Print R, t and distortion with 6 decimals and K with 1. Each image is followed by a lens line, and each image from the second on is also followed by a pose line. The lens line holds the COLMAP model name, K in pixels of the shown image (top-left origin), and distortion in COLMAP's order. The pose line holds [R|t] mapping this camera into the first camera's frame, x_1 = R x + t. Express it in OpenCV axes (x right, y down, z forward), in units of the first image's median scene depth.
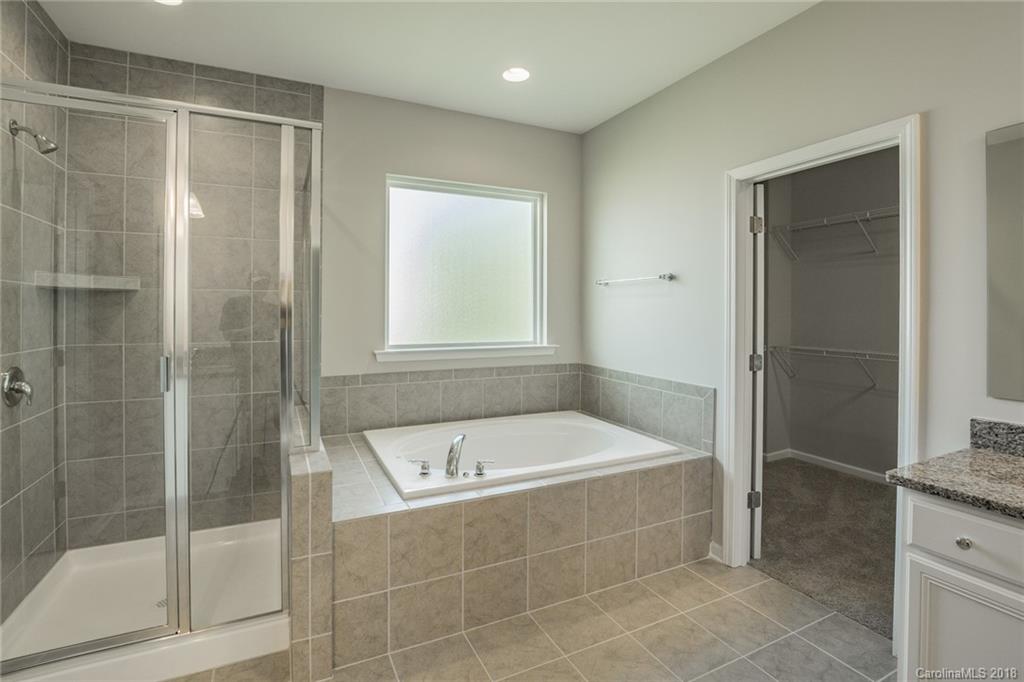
lens RADIAL K [[460.4, 0, 493.7], [0, 460.4, 313.0], [0, 0, 1]] dist [-0.023855, 0.001670]
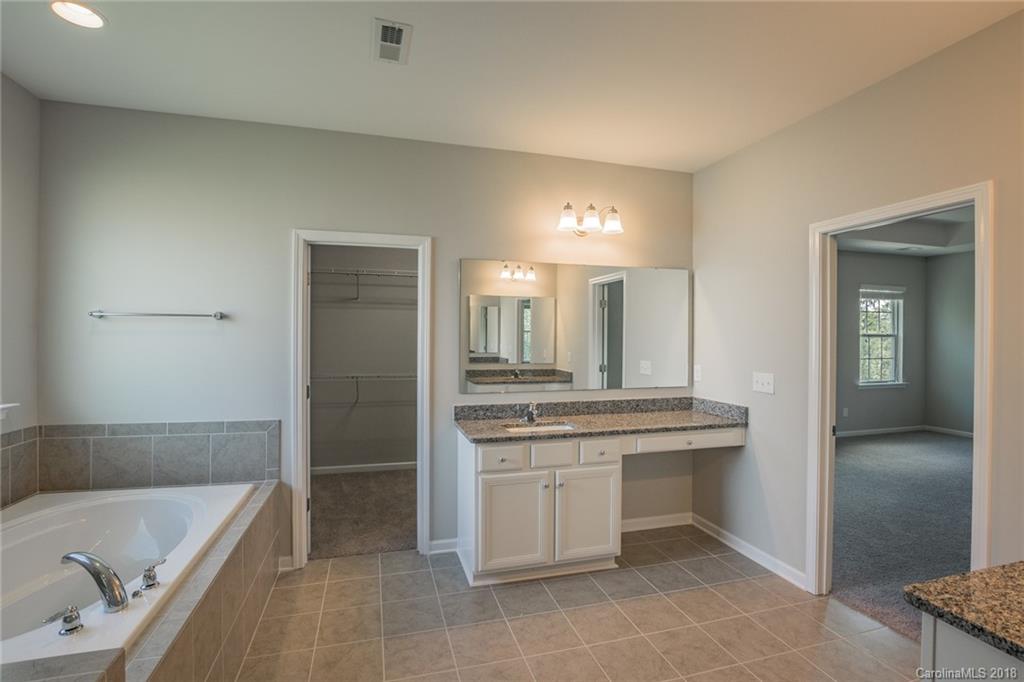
lens RADIAL K [[460.4, 0, 511.8], [0, 460.4, 338.0], [0, 0, 1]] dist [-0.023855, 0.001670]
pose [[0.194366, -0.006224, 0.980909, -0.508744], [-0.000216, 0.999980, 0.006387, -0.043260], [-0.980929, -0.001453, 0.194360, 0.230952]]
